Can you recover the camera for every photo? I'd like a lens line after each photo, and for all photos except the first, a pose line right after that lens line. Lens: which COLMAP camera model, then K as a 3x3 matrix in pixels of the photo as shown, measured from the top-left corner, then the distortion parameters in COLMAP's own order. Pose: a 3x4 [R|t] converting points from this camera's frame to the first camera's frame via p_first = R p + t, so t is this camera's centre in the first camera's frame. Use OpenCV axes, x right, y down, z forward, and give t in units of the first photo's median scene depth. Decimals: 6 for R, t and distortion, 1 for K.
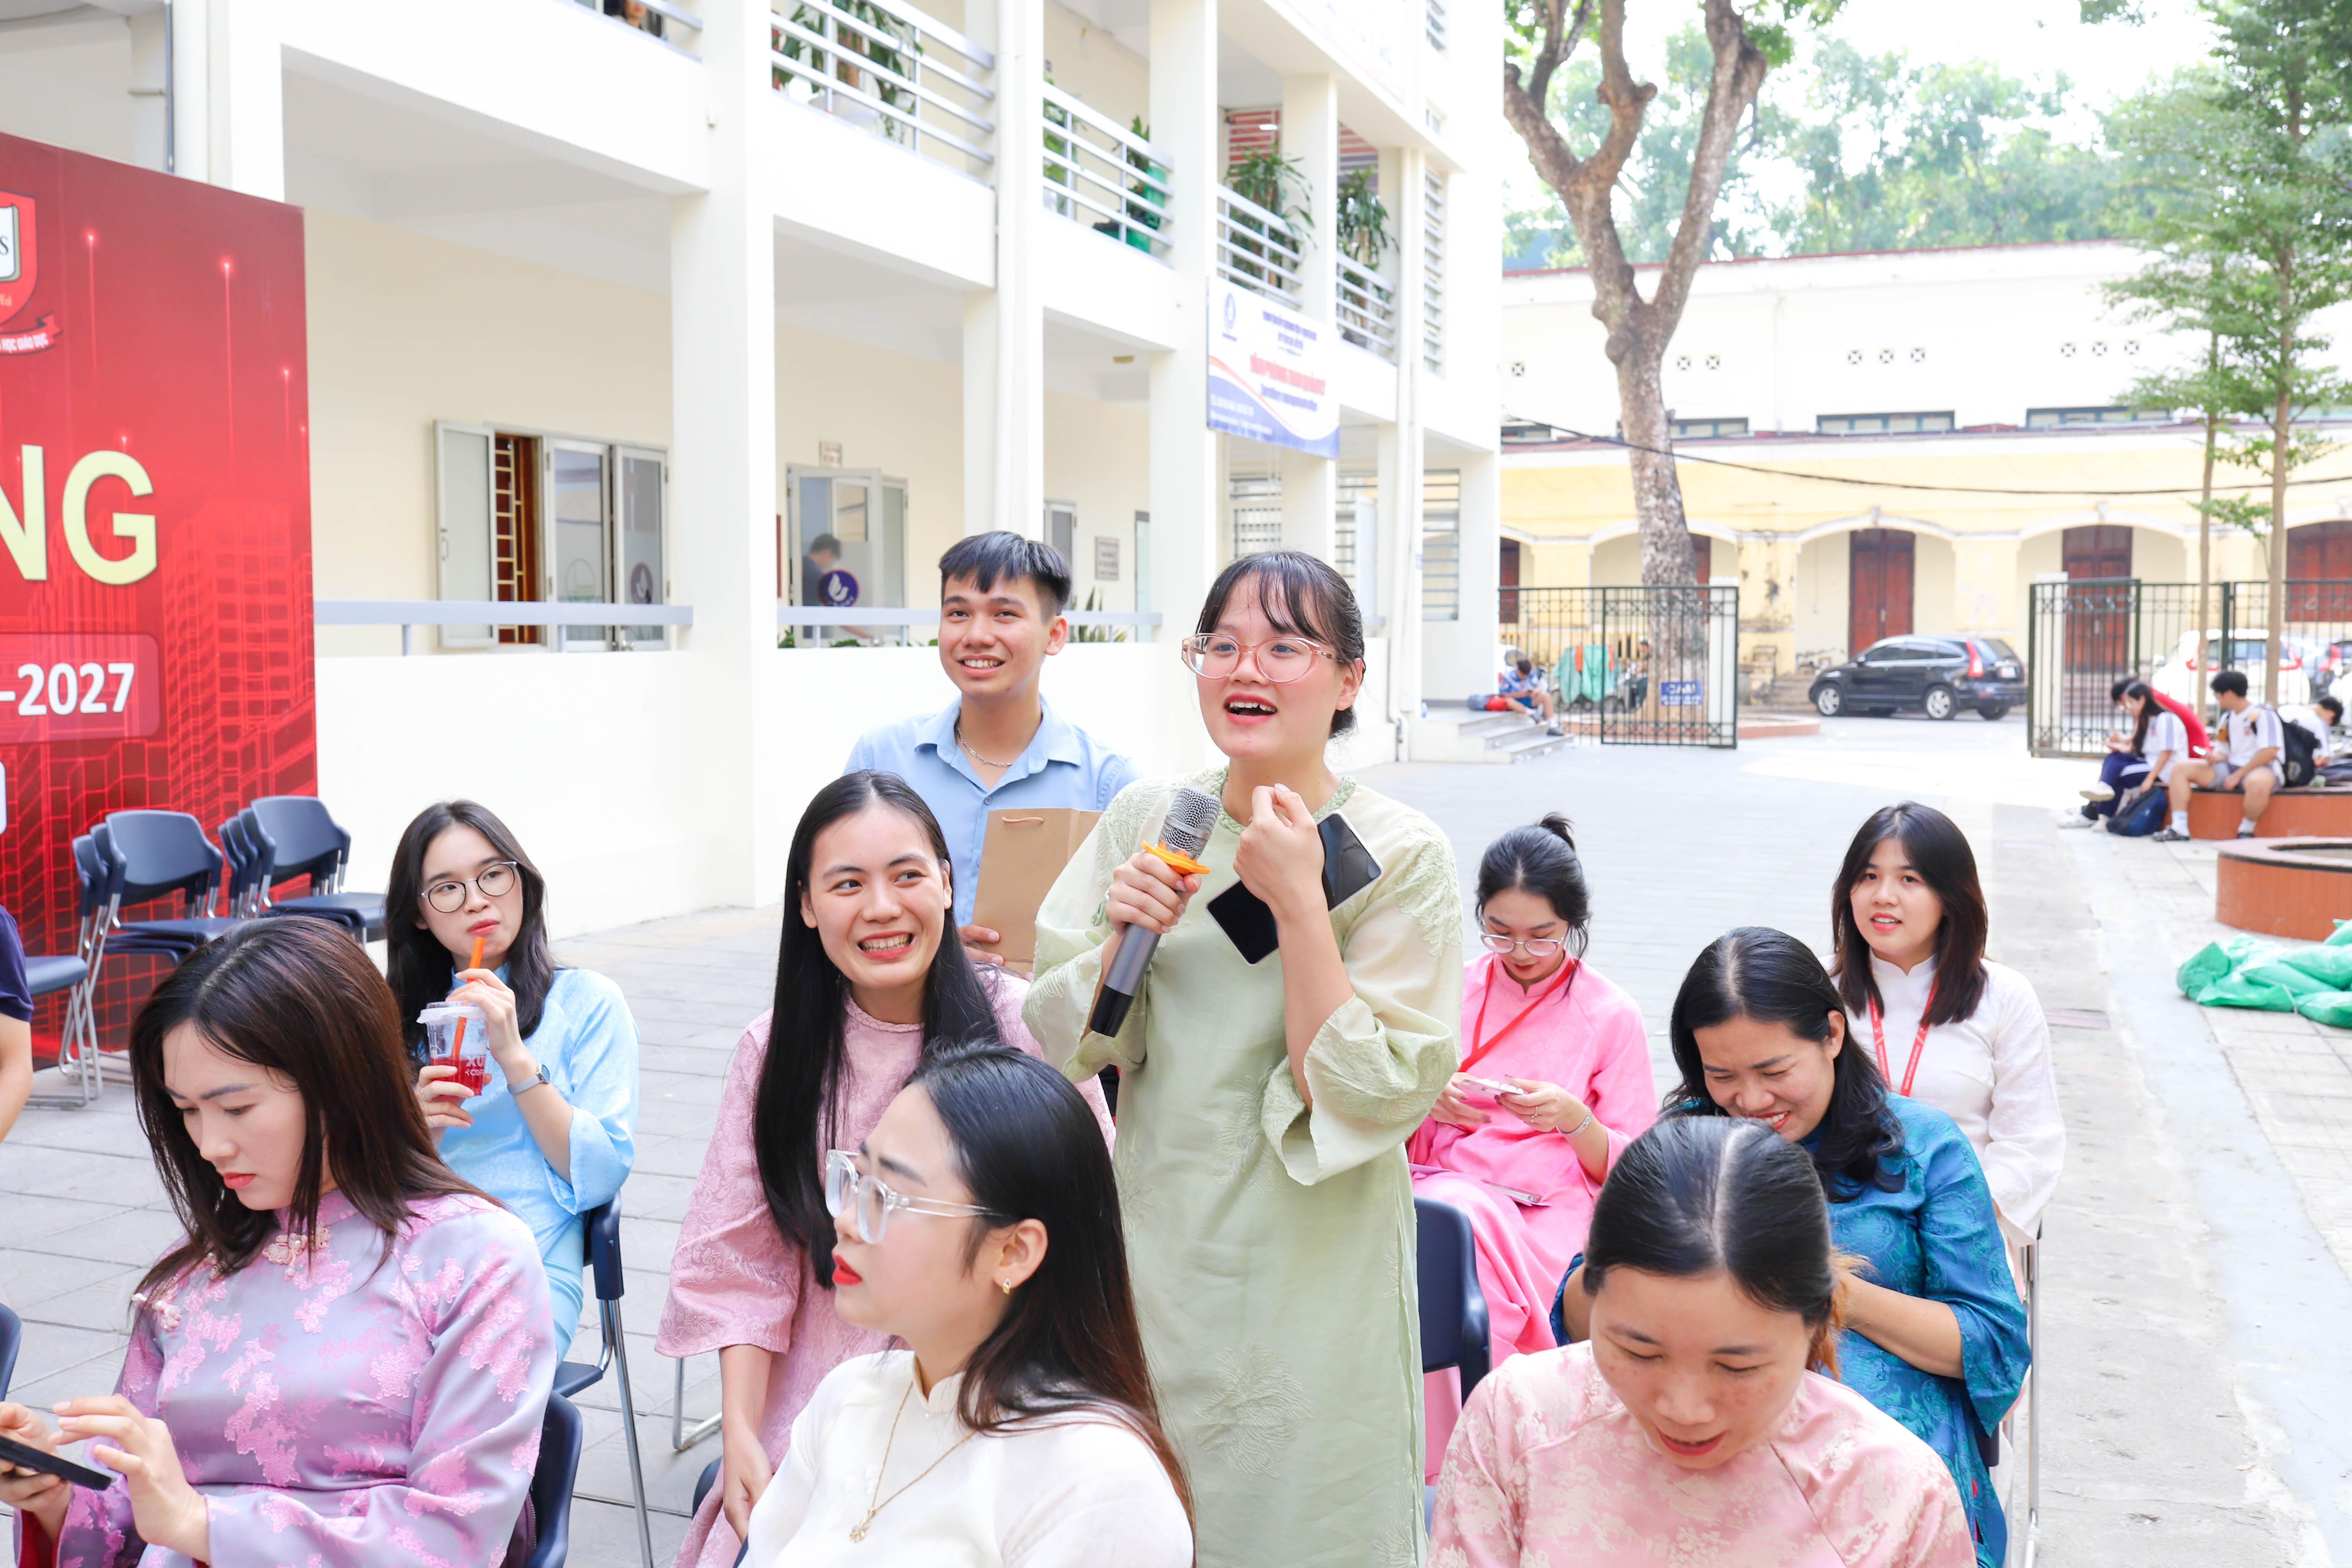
lens RADIAL K [[2312.3, 0, 1158.5], [0, 2312.3, 772.0], [0, 0, 1]] dist [0.010073, 0.000000]
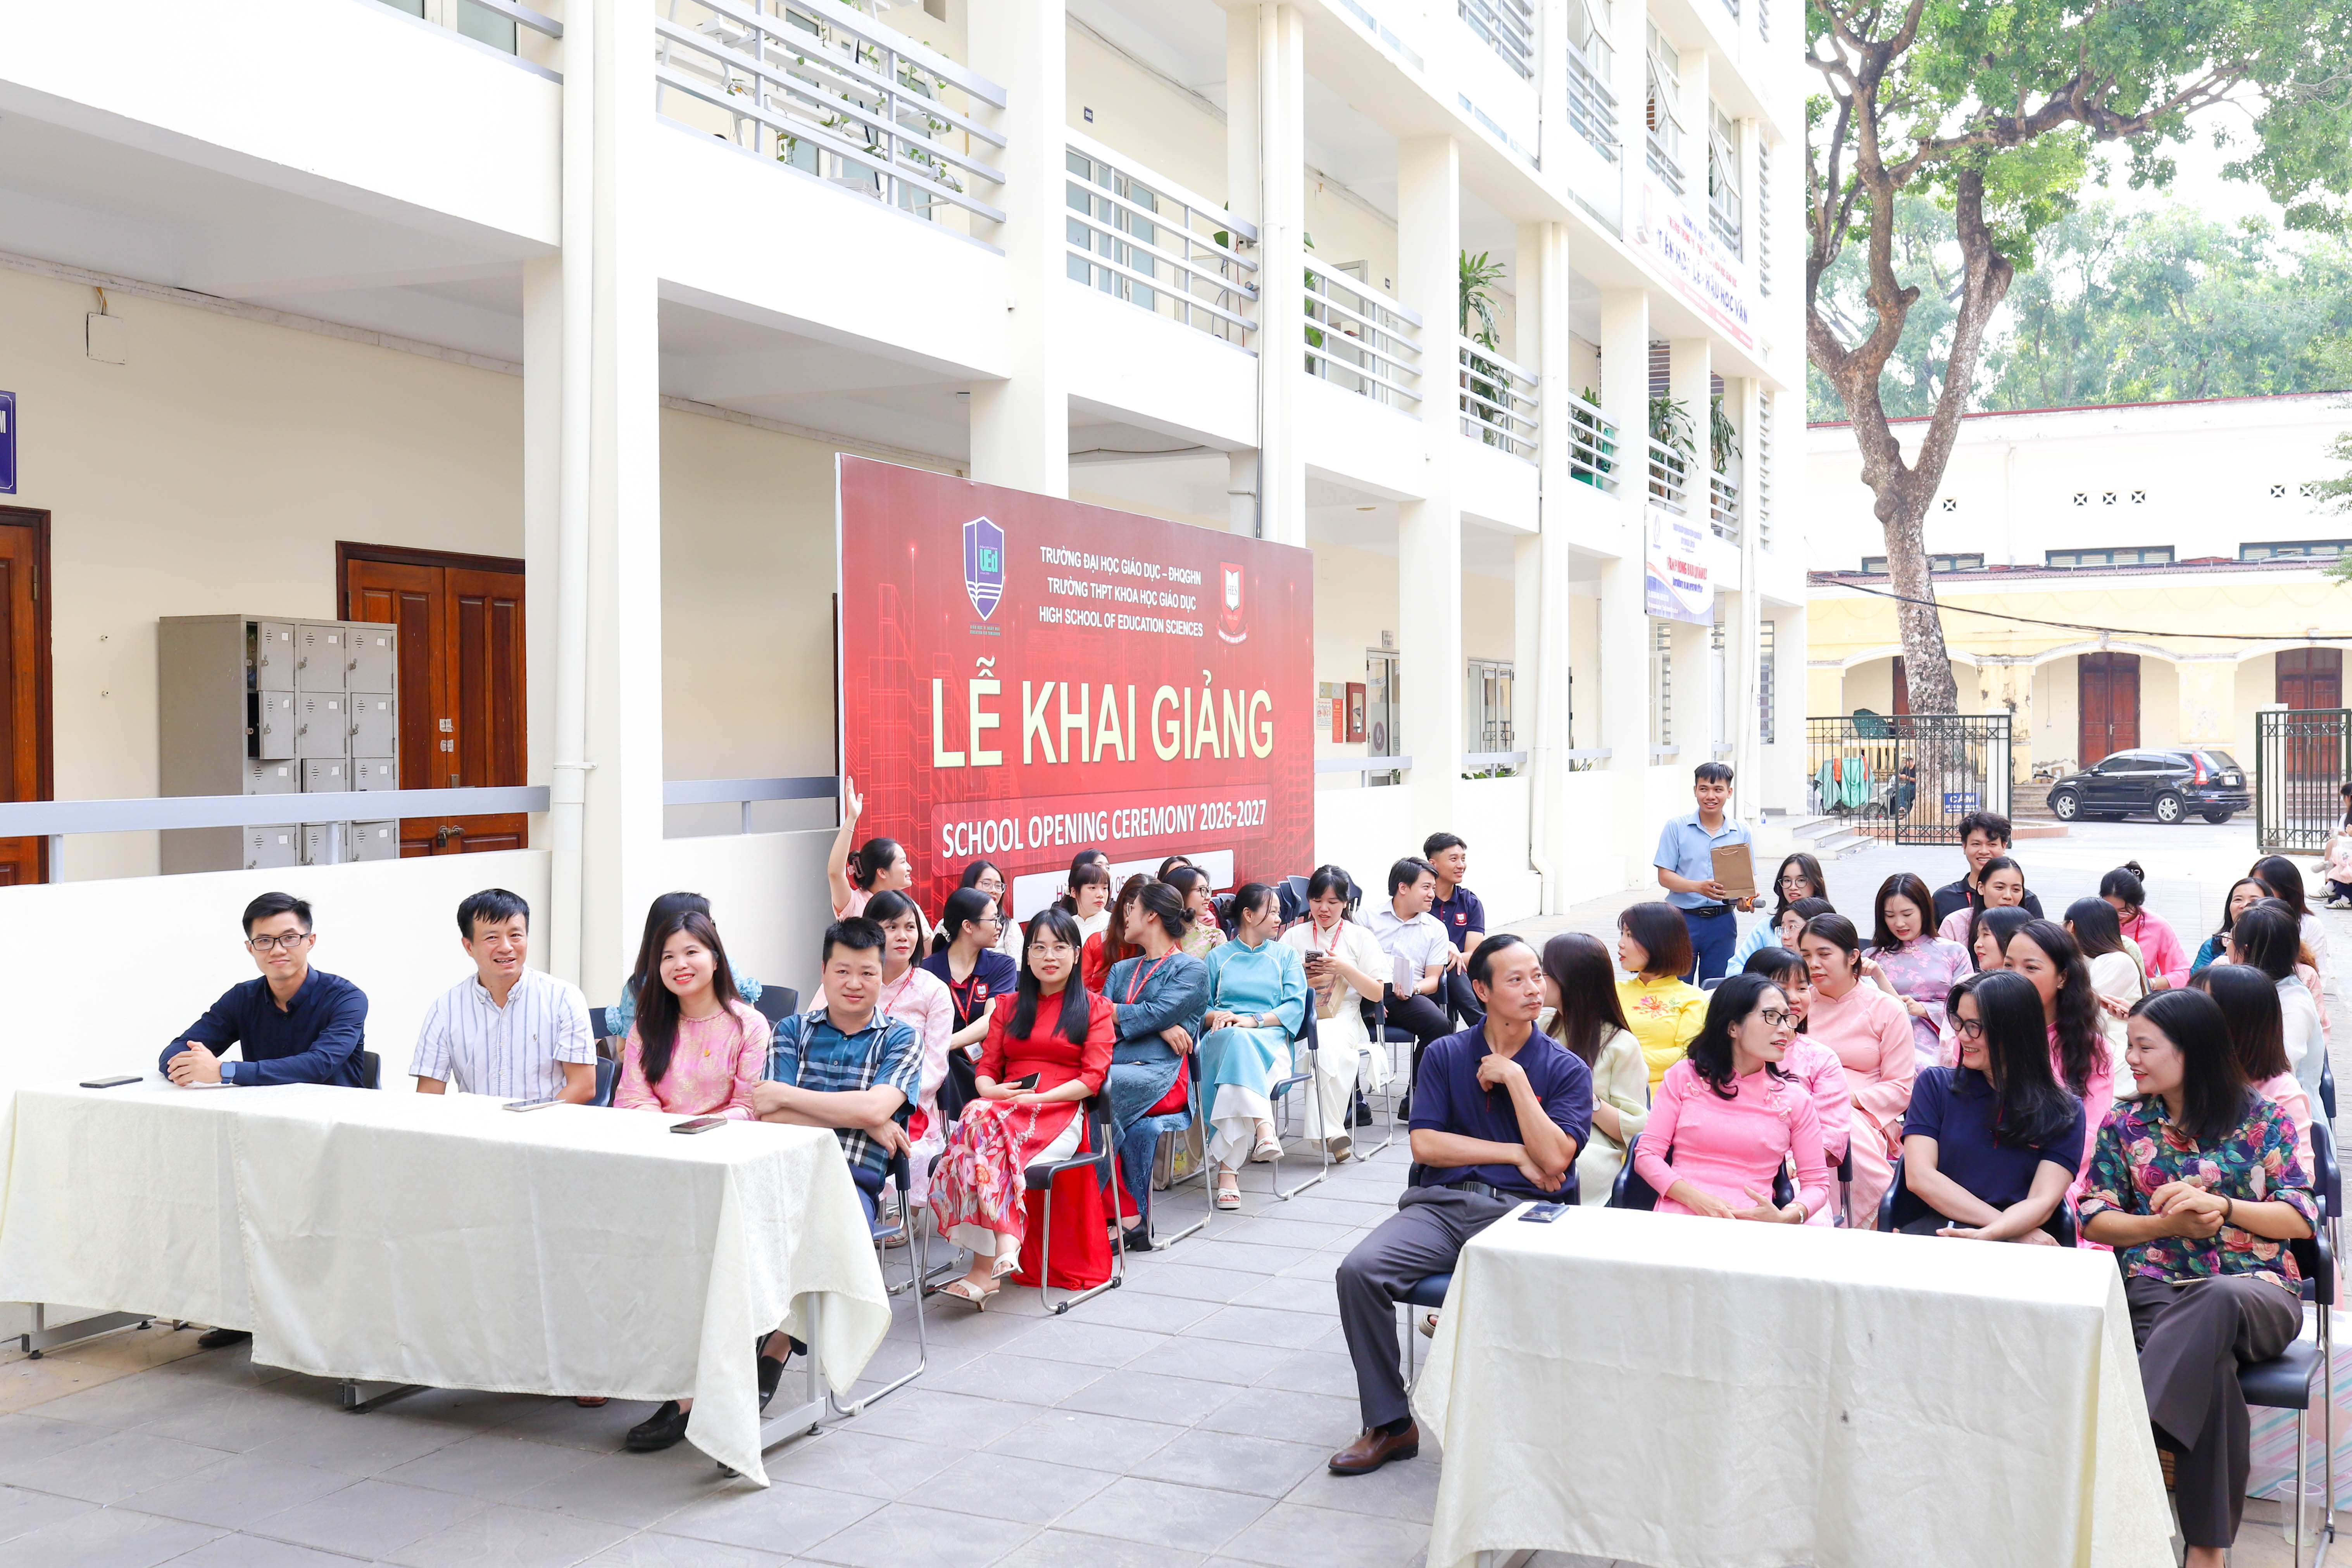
lens RADIAL K [[2312.4, 0, 1166.8], [0, 2312.4, 781.4], [0, 0, 1]] dist [0.010073, 0.000000]
pose [[0.997401, -0.006973, -0.071709, -0.221644], [0.003911, 0.999078, -0.042751, 0.011325], [0.071941, 0.042359, 0.996509, -0.520020]]
